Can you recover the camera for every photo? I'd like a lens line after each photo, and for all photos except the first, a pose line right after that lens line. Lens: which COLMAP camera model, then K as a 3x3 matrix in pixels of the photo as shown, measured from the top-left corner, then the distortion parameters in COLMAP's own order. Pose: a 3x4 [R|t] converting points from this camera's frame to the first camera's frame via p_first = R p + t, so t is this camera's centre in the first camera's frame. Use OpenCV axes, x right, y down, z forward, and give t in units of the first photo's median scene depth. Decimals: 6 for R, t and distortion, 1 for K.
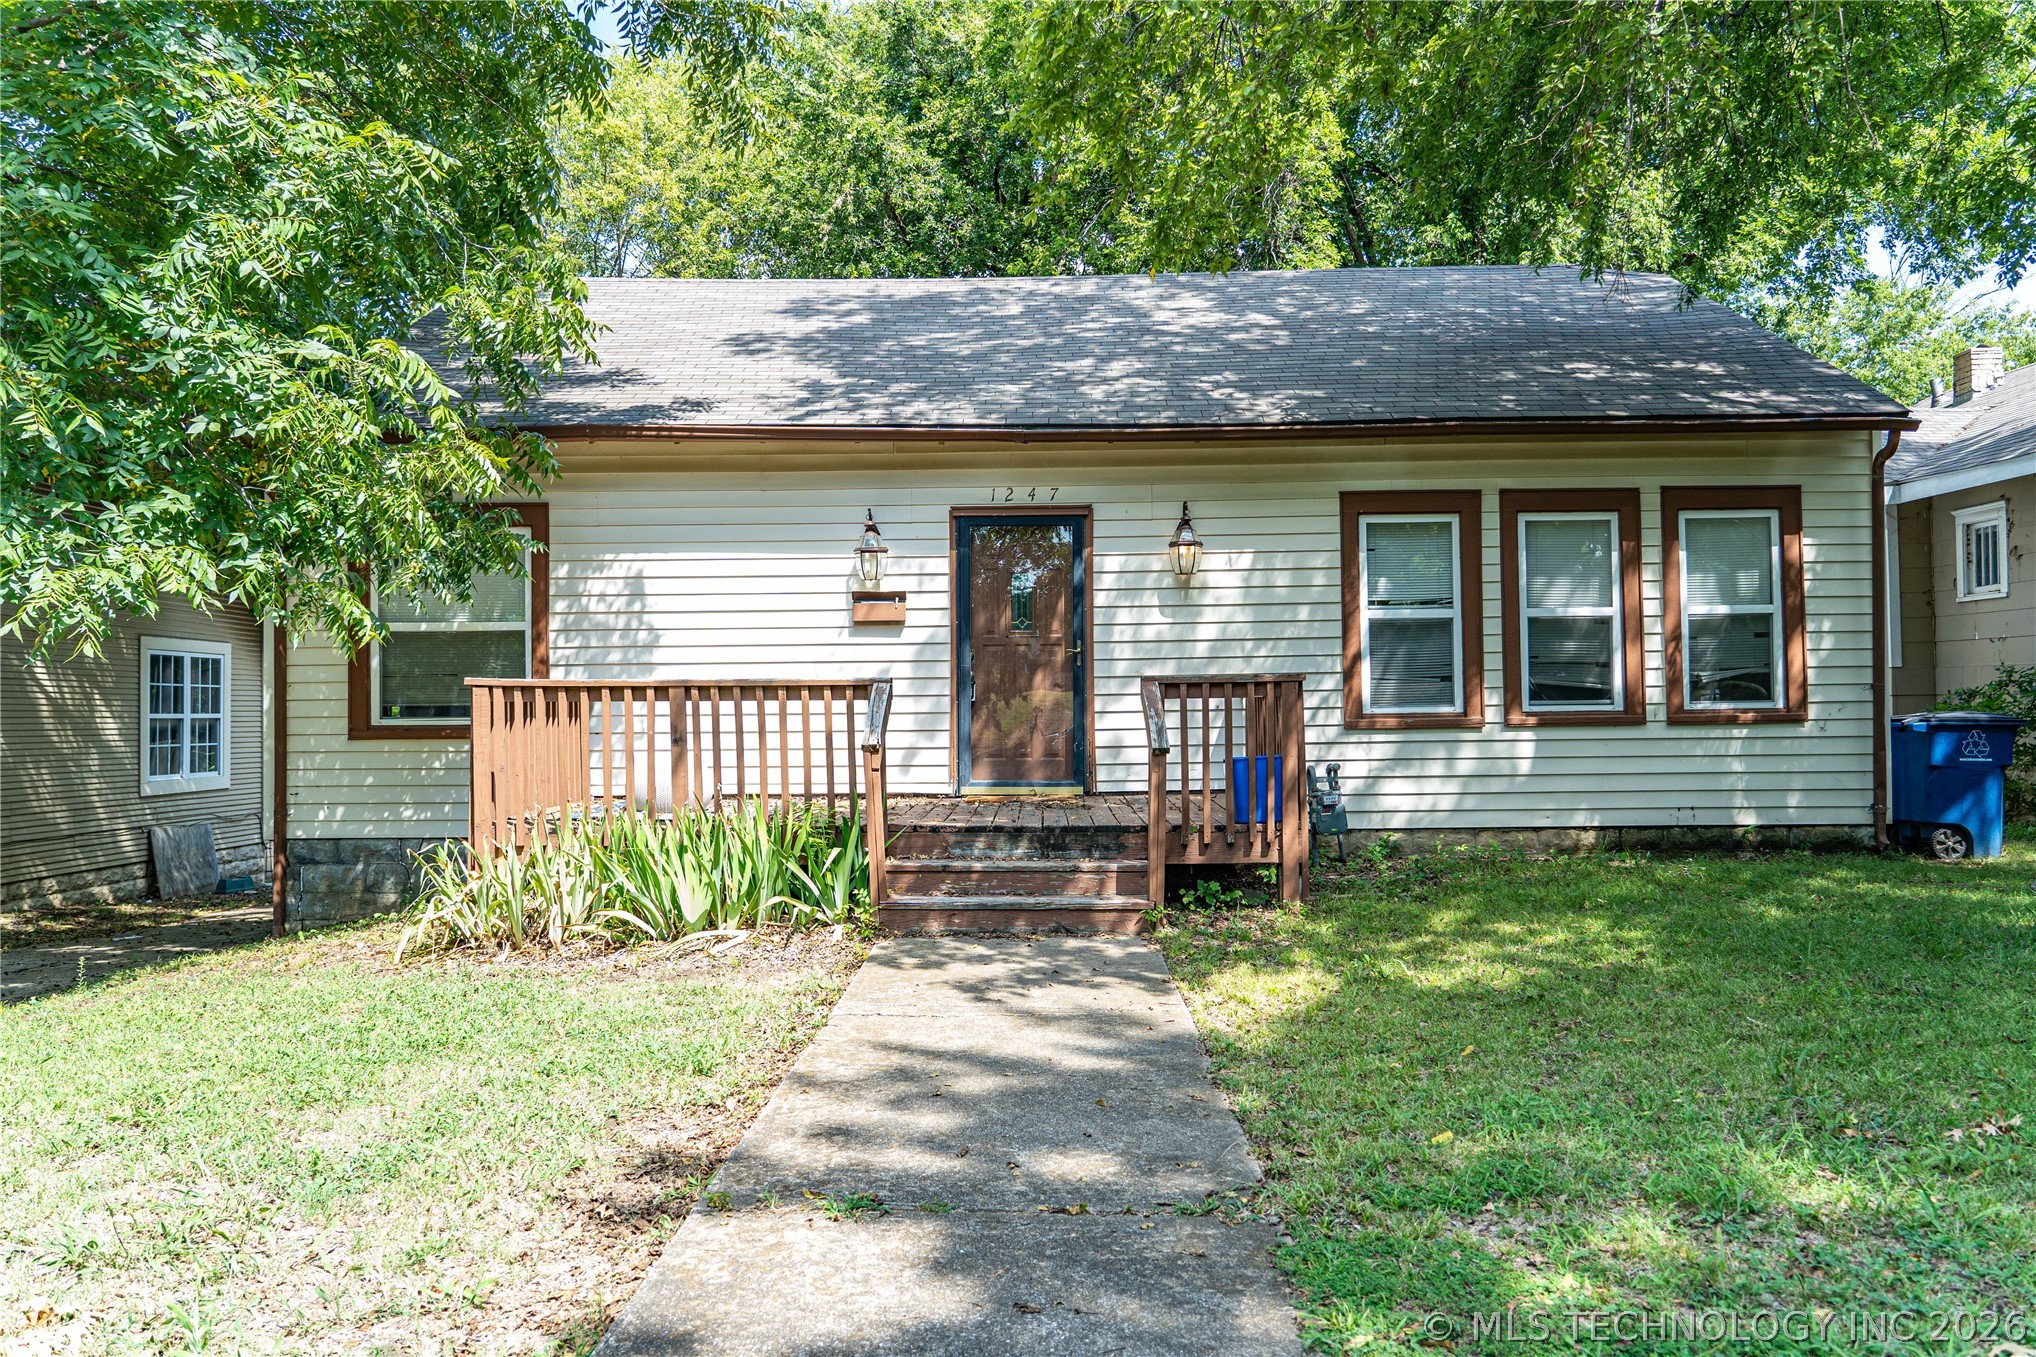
lens RADIAL K [[1487.6, 0, 1017.5], [0, 1487.6, 683.2], [0, 0, 1]] dist [0.006248, 0.000038]
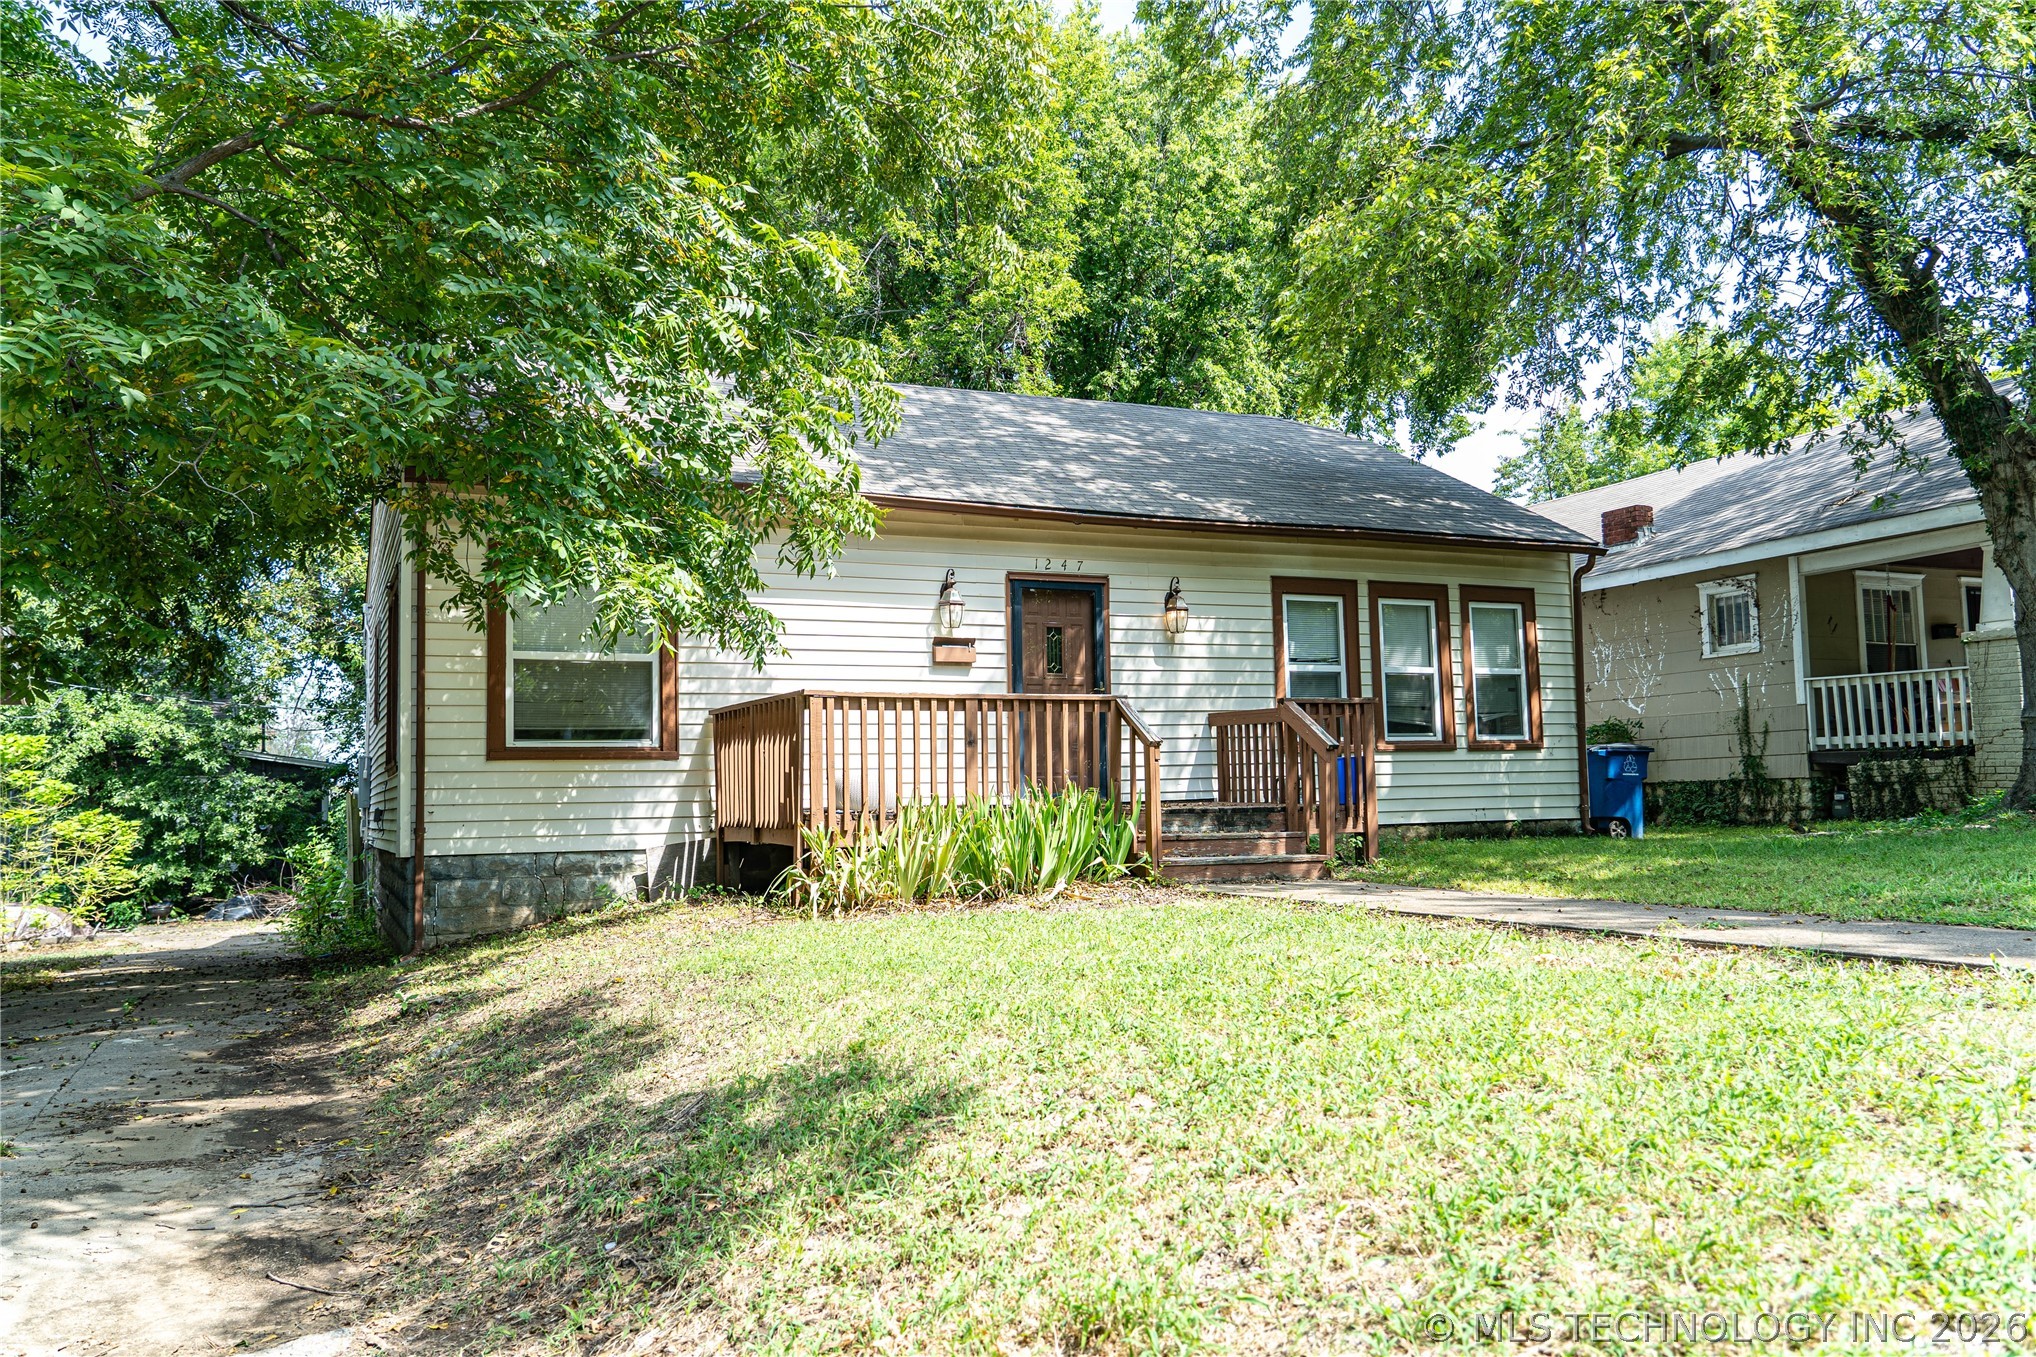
lens RADIAL K [[1487.6, 0, 1017.5], [0, 1487.6, 683.2], [0, 0, 1]] dist [0.006248, 0.000038]
pose [[0.909963, 0.022610, 0.414072, -0.543994], [0.004324, 0.997941, -0.063994, 0.052464], [-0.414666, 0.060023, 0.907992, -0.116211]]
